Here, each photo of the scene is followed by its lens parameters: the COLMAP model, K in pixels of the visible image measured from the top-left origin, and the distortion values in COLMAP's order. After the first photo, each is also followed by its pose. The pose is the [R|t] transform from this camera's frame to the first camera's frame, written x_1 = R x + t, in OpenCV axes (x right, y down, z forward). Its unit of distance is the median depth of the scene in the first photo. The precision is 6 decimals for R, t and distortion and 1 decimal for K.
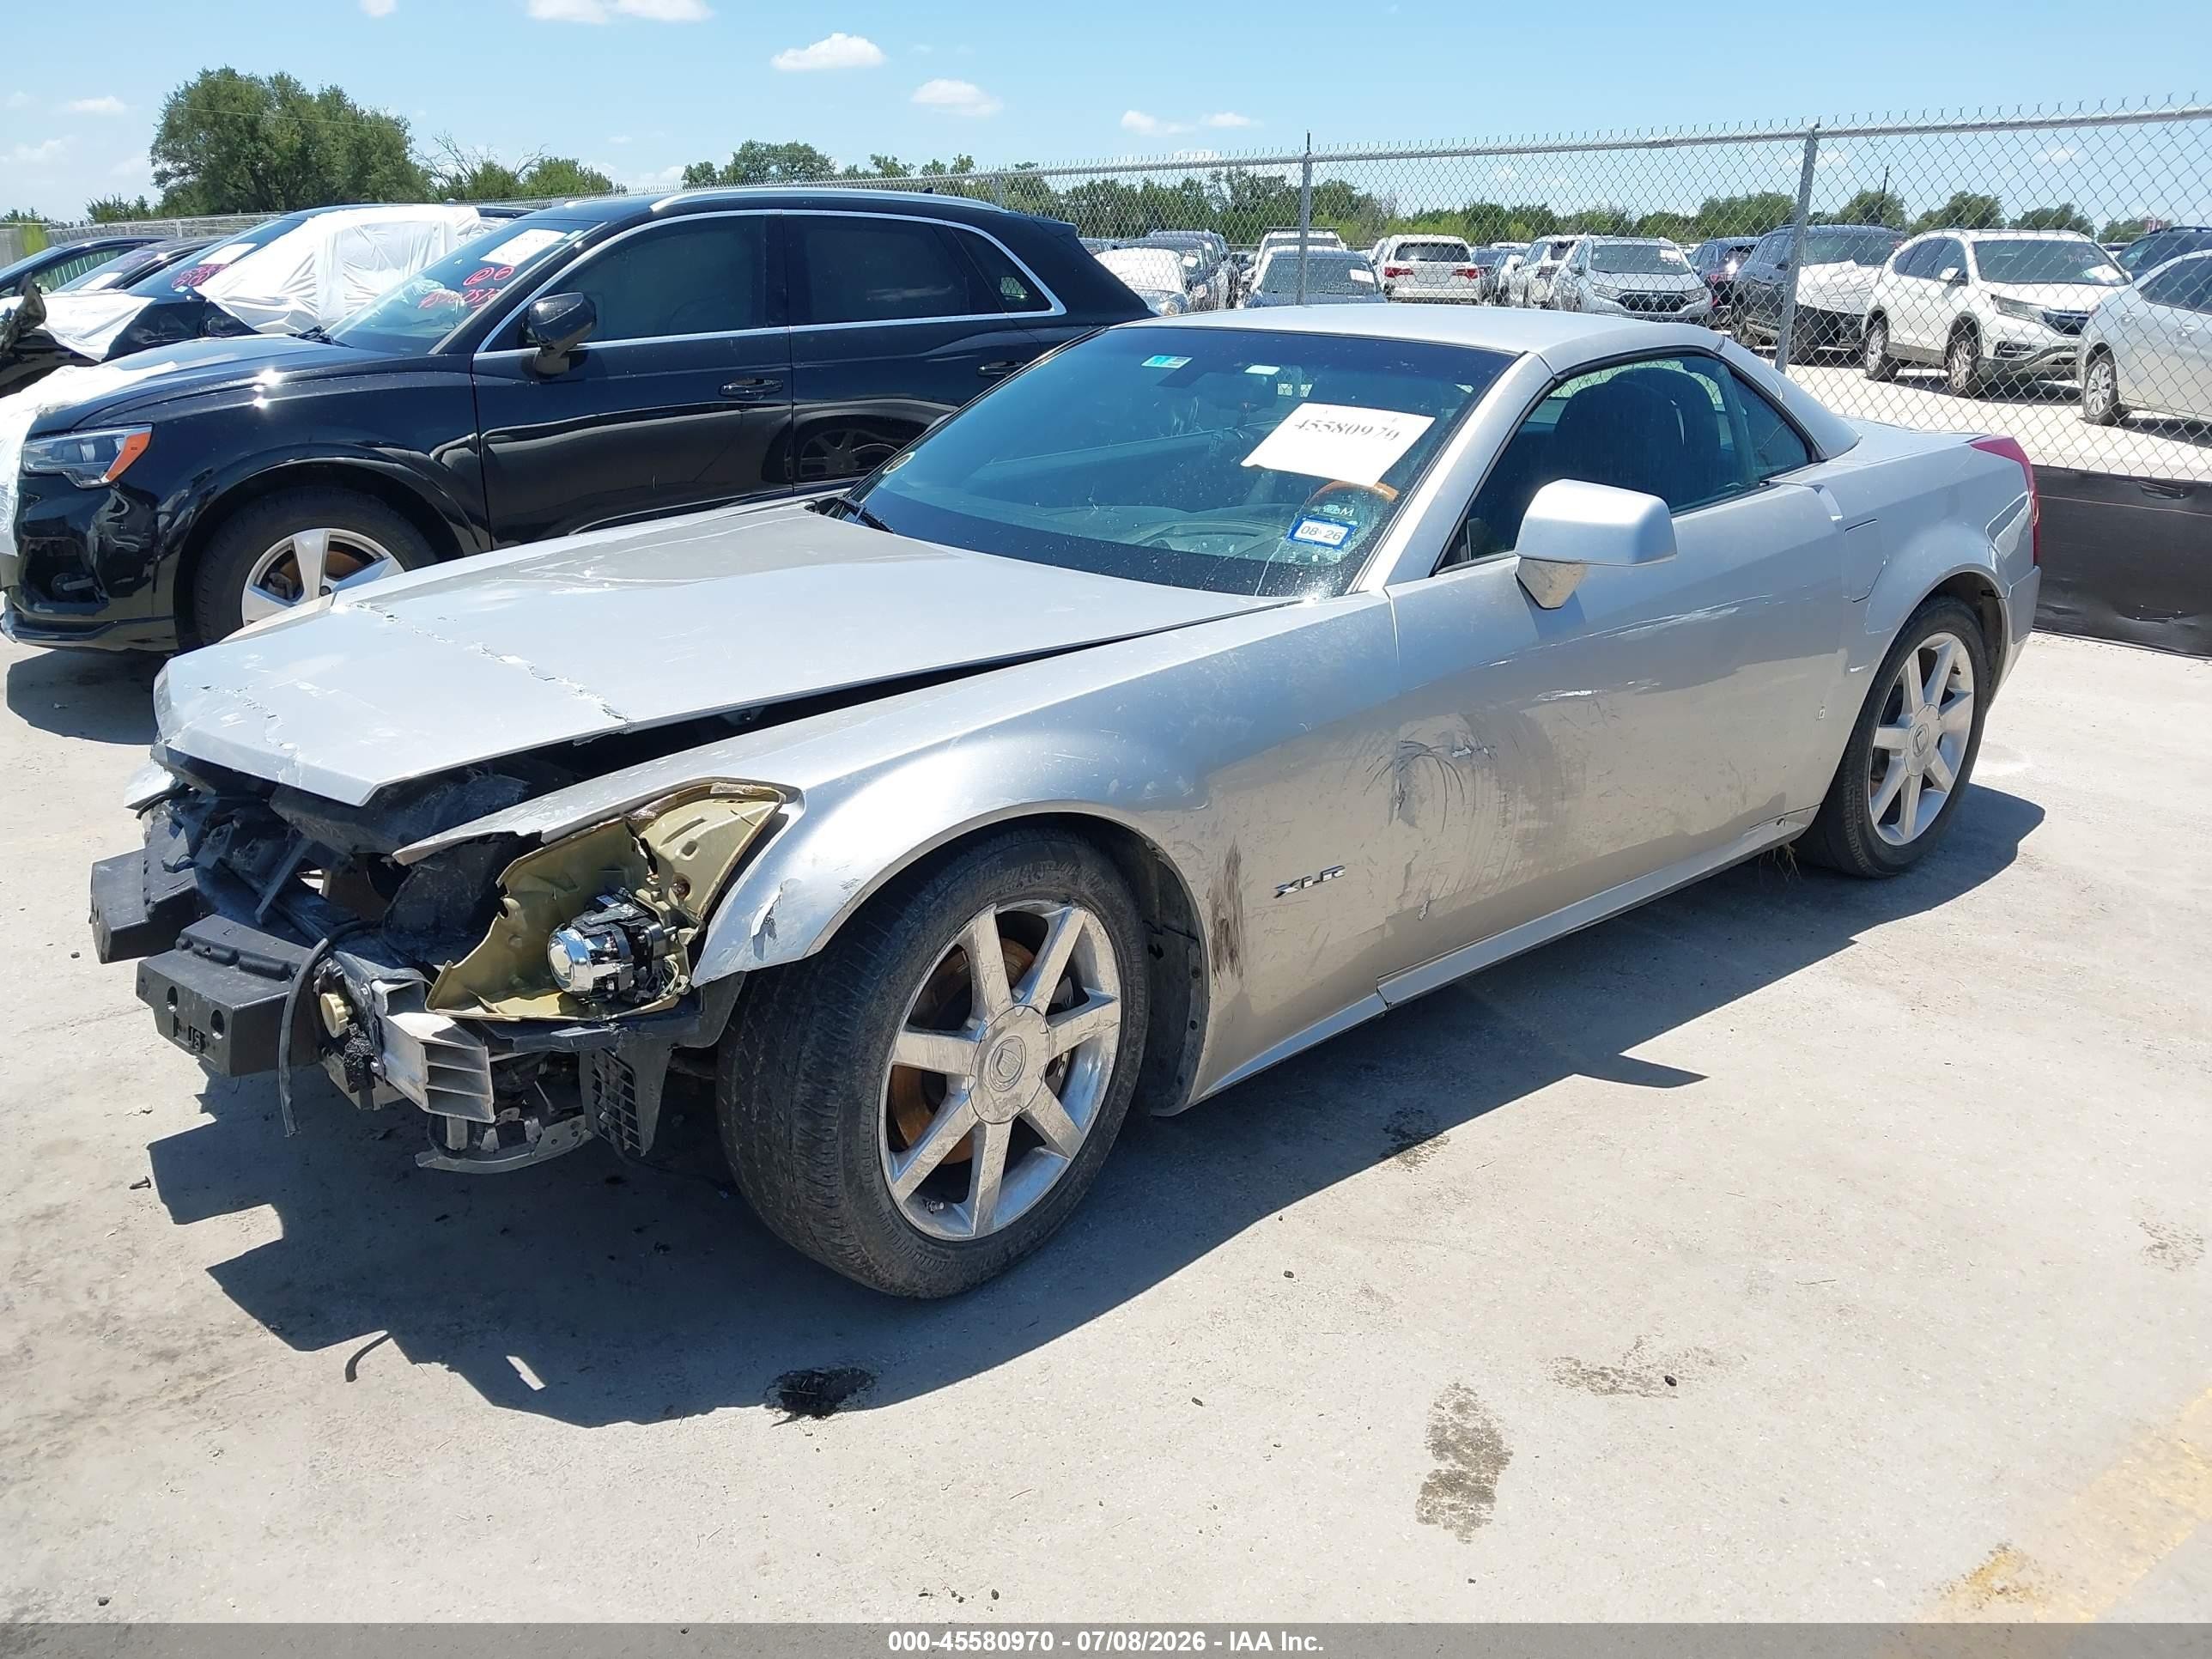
lens RADIAL K [[1854.0, 0, 1106.0], [0, 1854.0, 829.5], [0, 0, 1]] dist [0.010960, -0.009999]
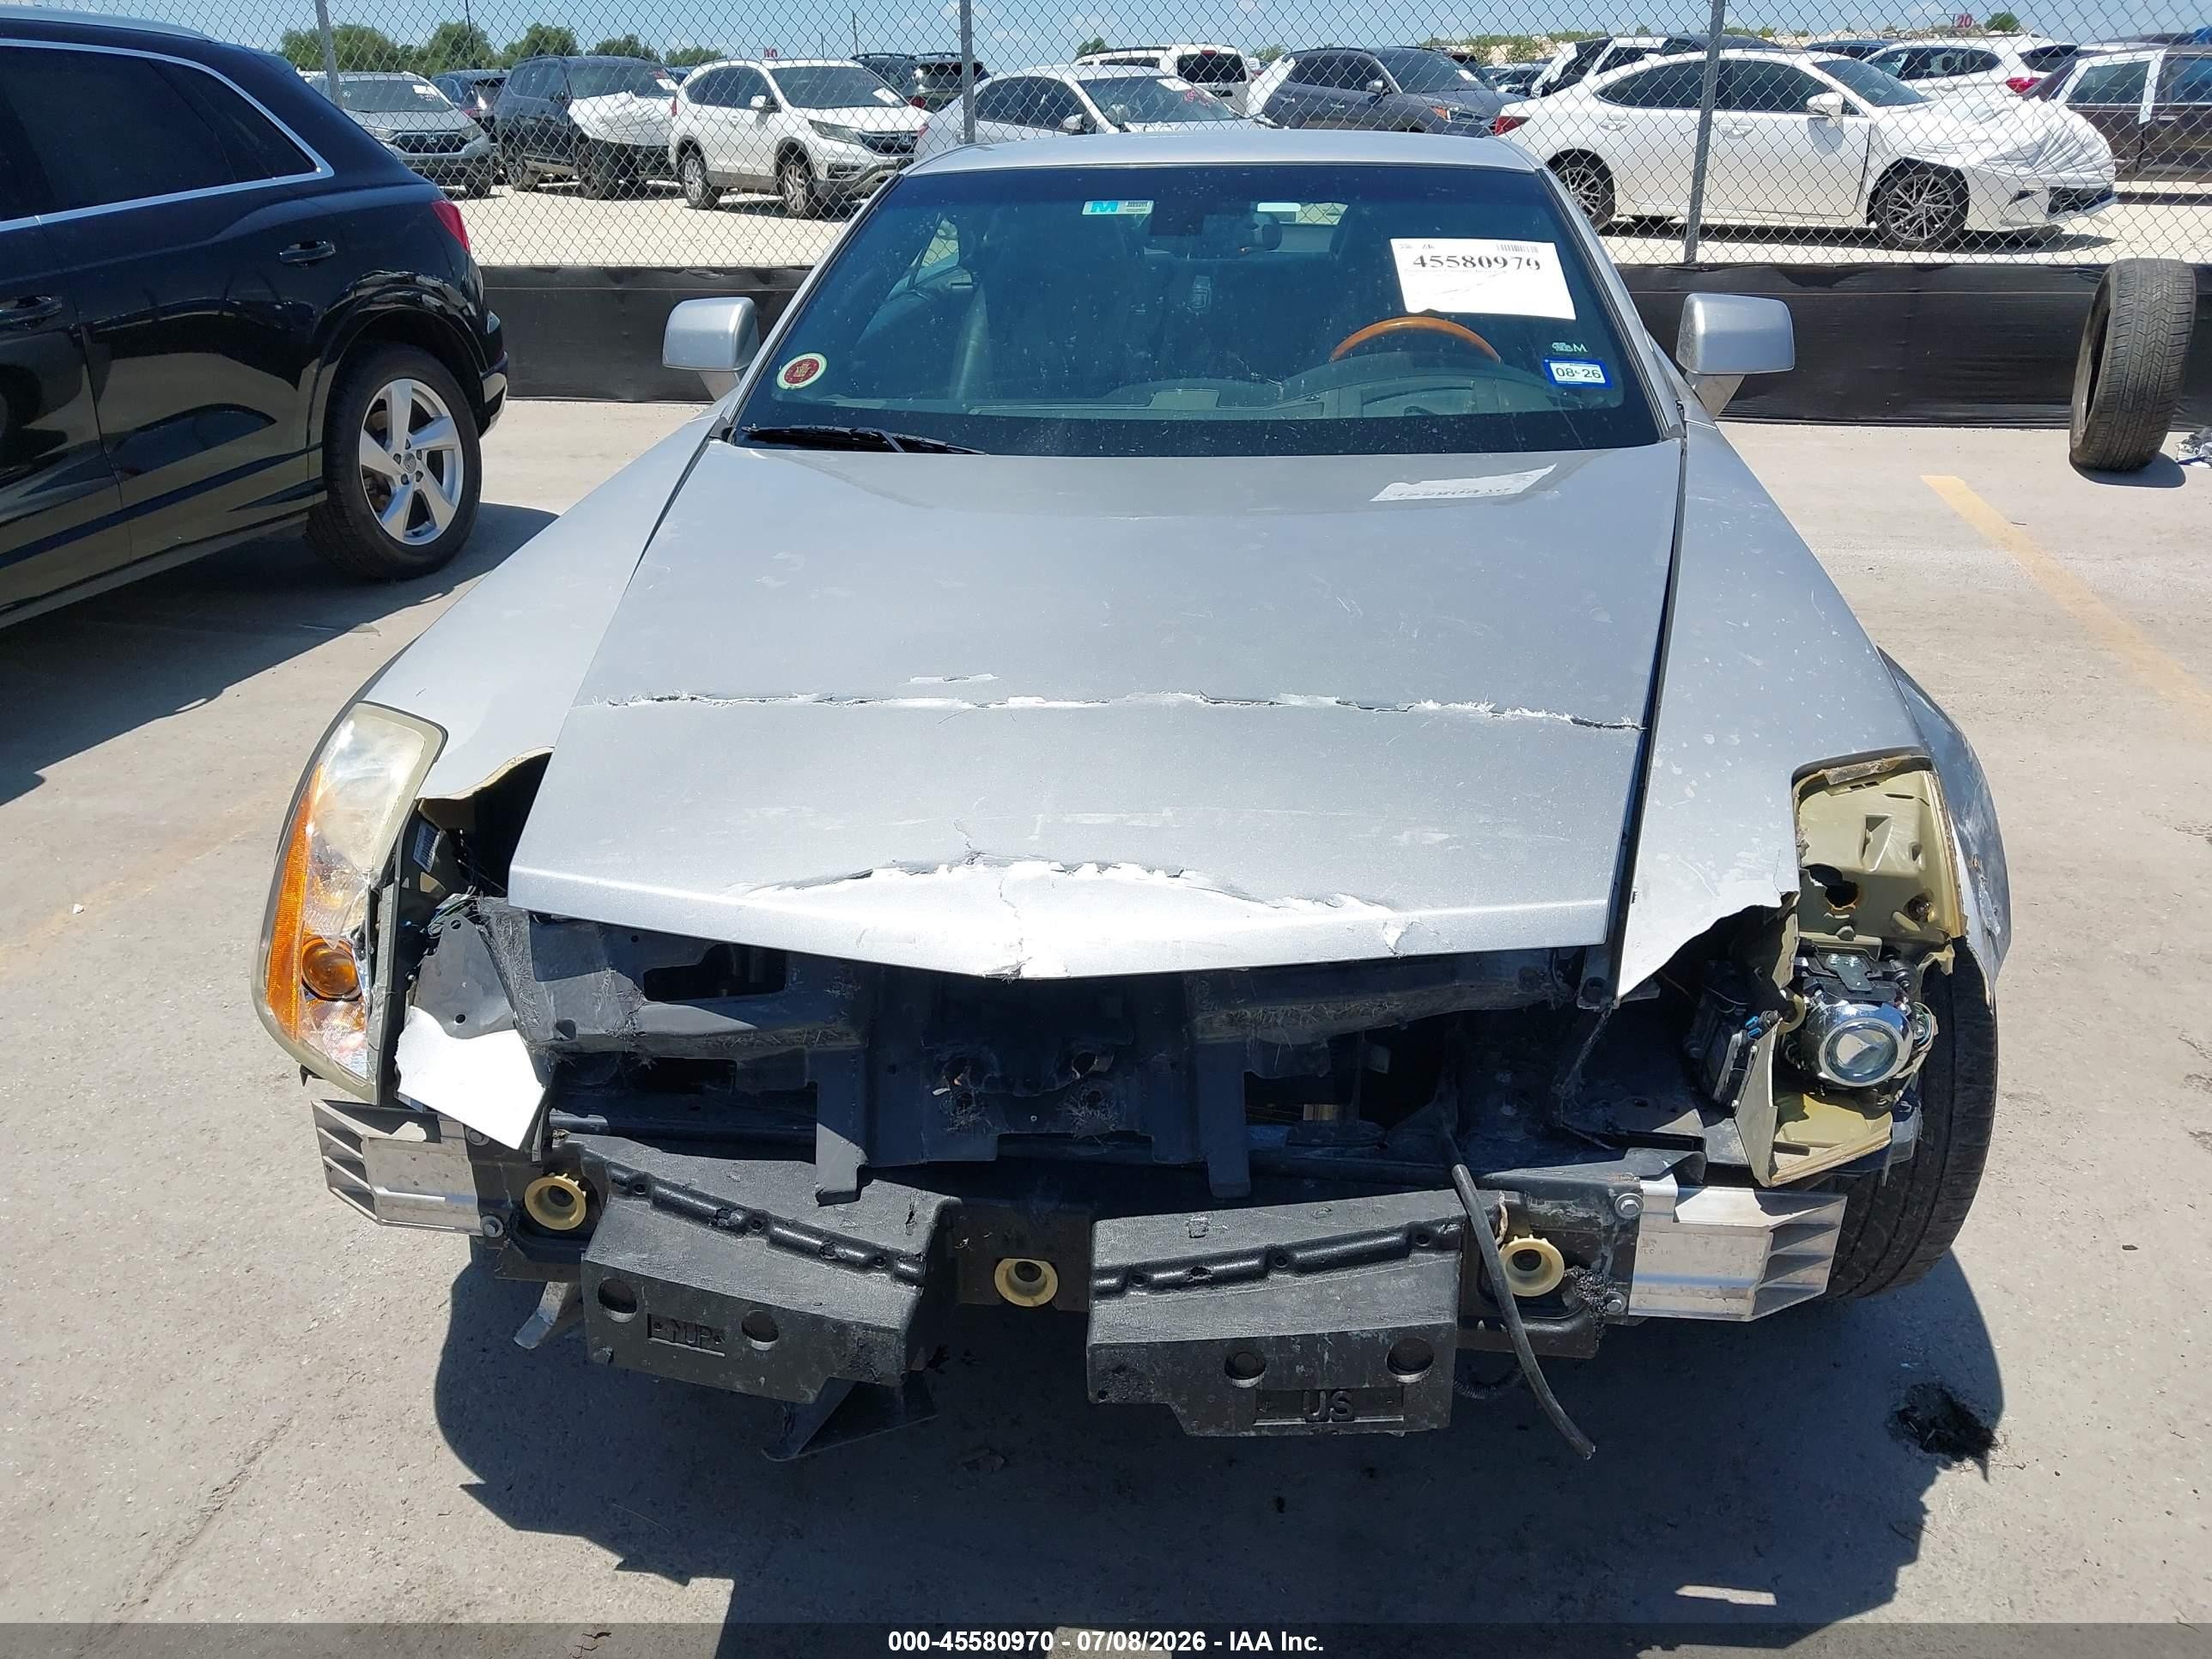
lens RADIAL K [[1853.1, 0, 1104.4], [0, 1853.1, 798.6], [0, 0, 1]] dist [-0.071745, 0.122105]
pose [[0.725869, -0.267628, 0.633632, -0.679863], [0.223974, 0.962959, 0.150149, -0.144850], [-0.650346, 0.032929, 0.758924, 0.453571]]
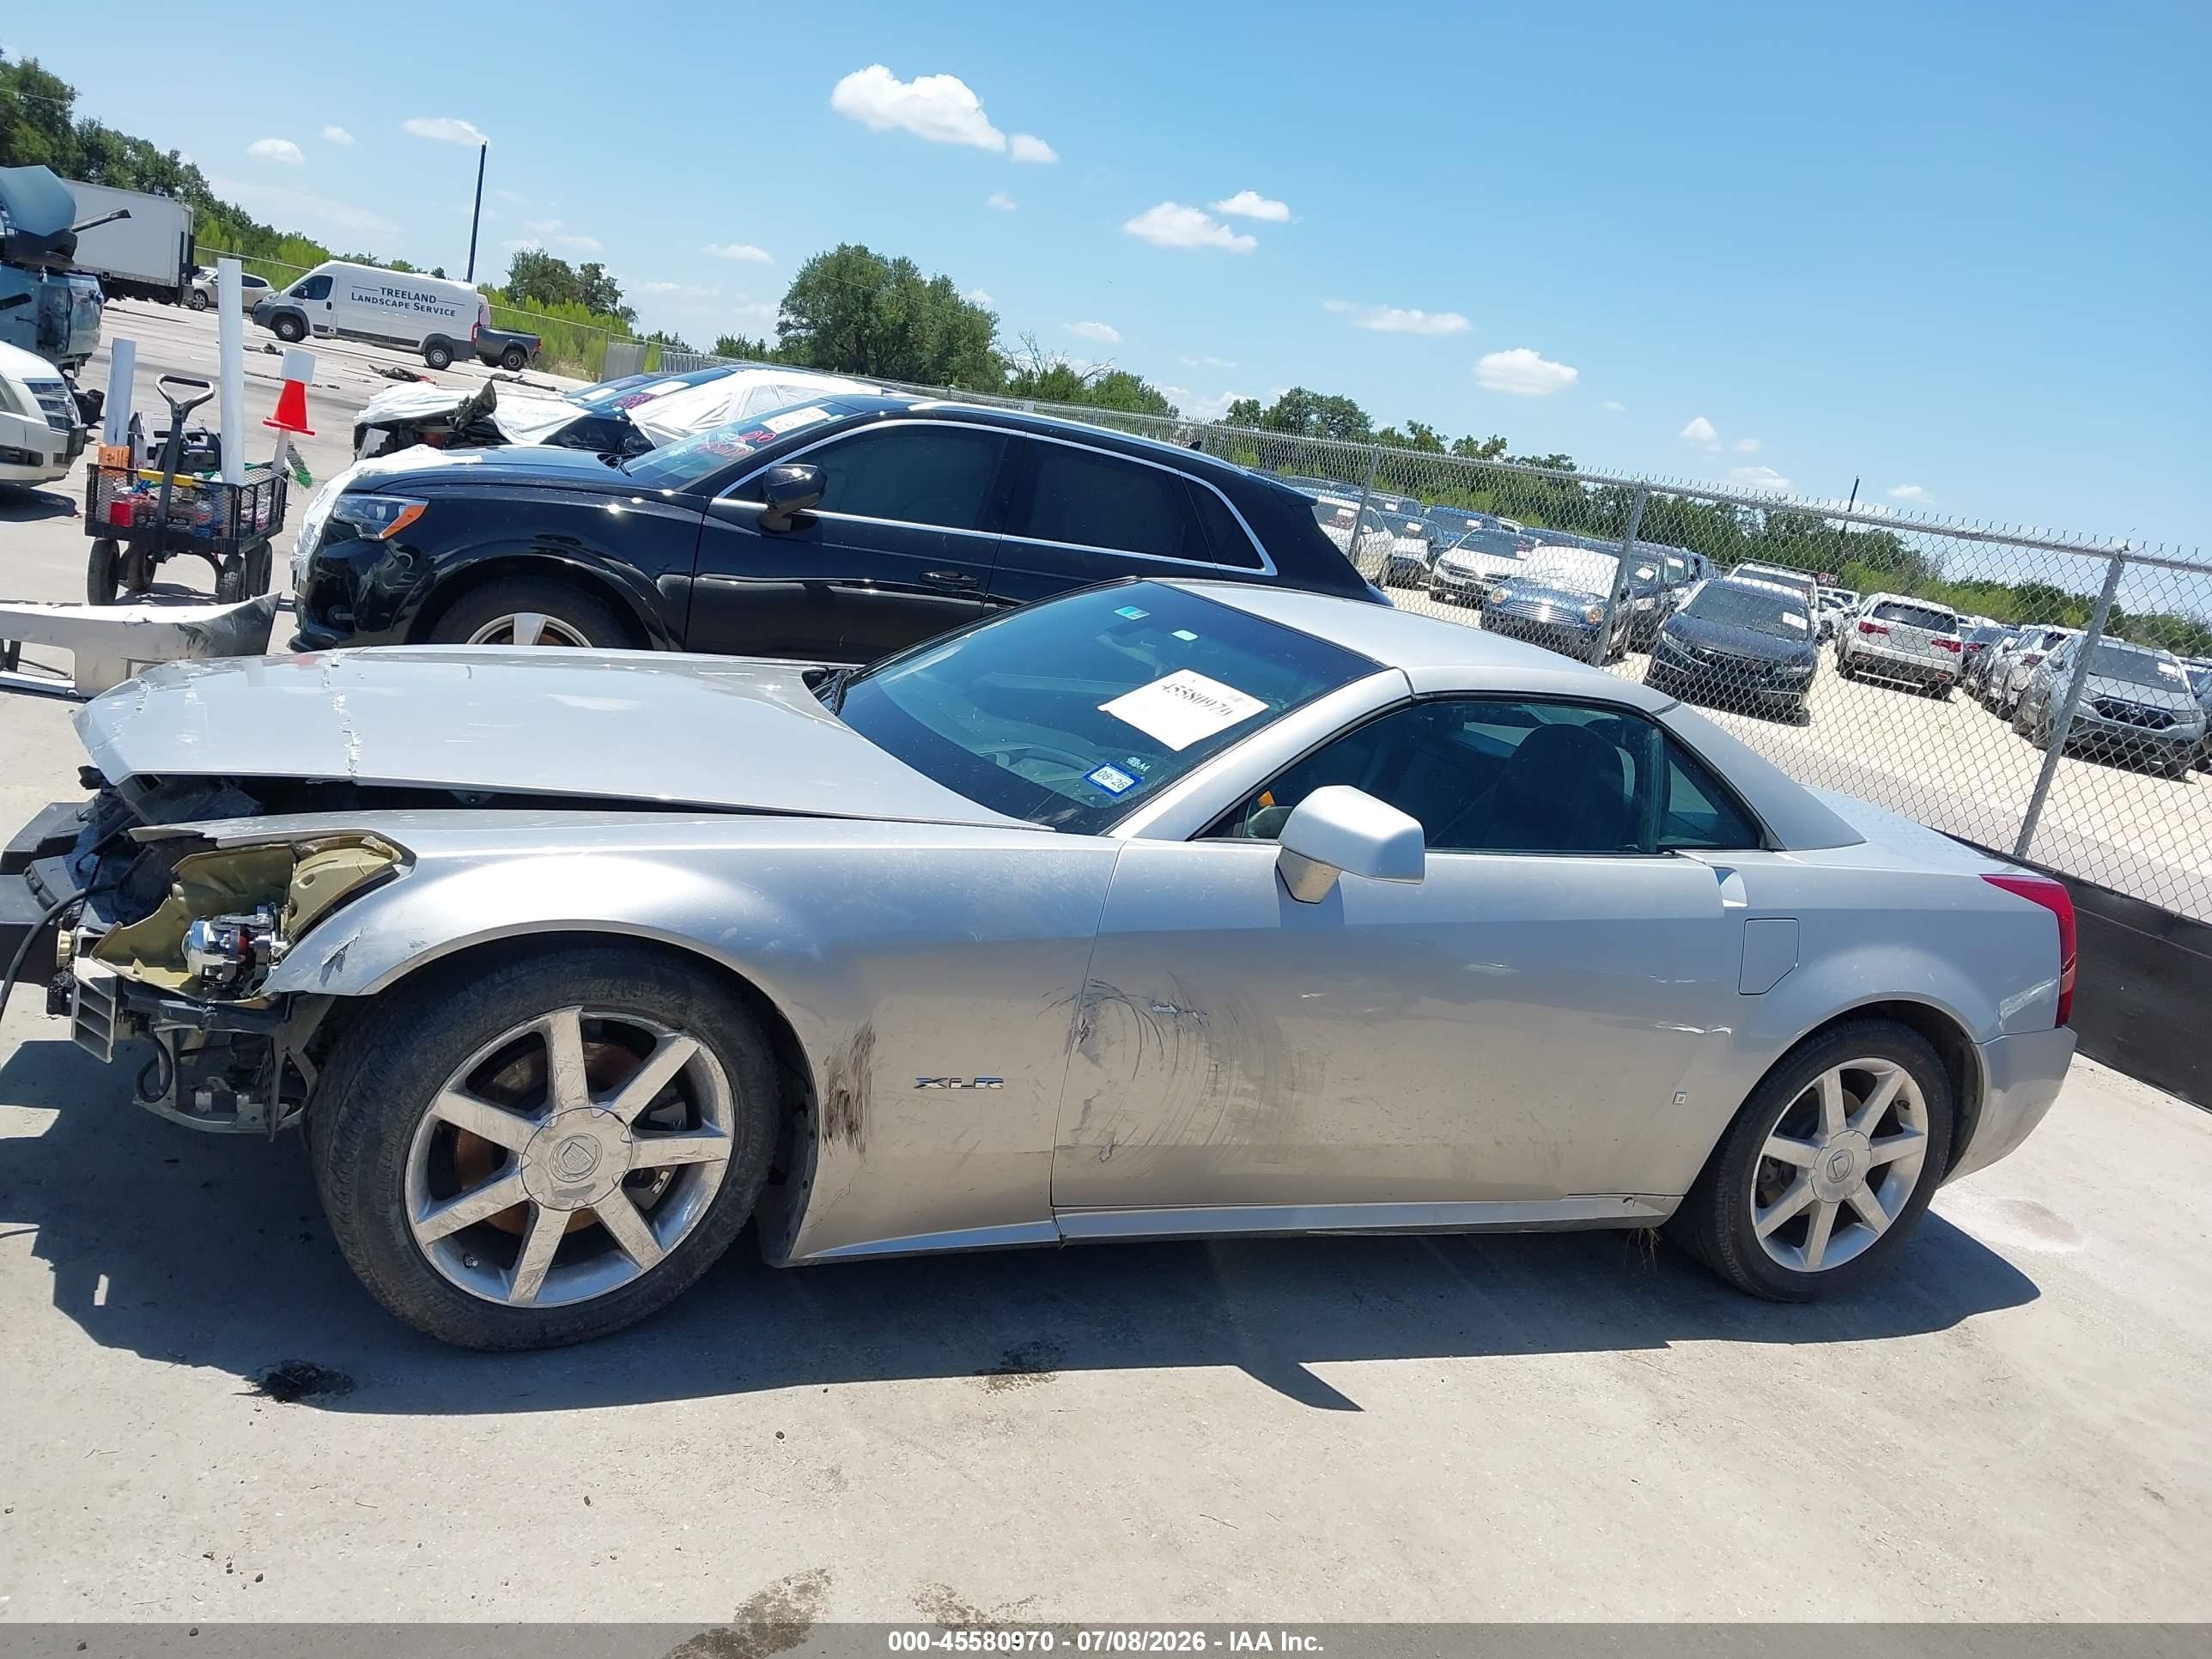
lens RADIAL K [[1876.9, 0, 1127.5], [0, 1876.9, 819.6], [0, 0, 1]] dist [0.049486, -0.071497]
pose [[0.937222, 0.232914, -0.259551, 0.405567], [-0.266092, 0.958690, -0.100541, -0.031691], [0.225412, 0.163293, 0.960482, -0.031121]]
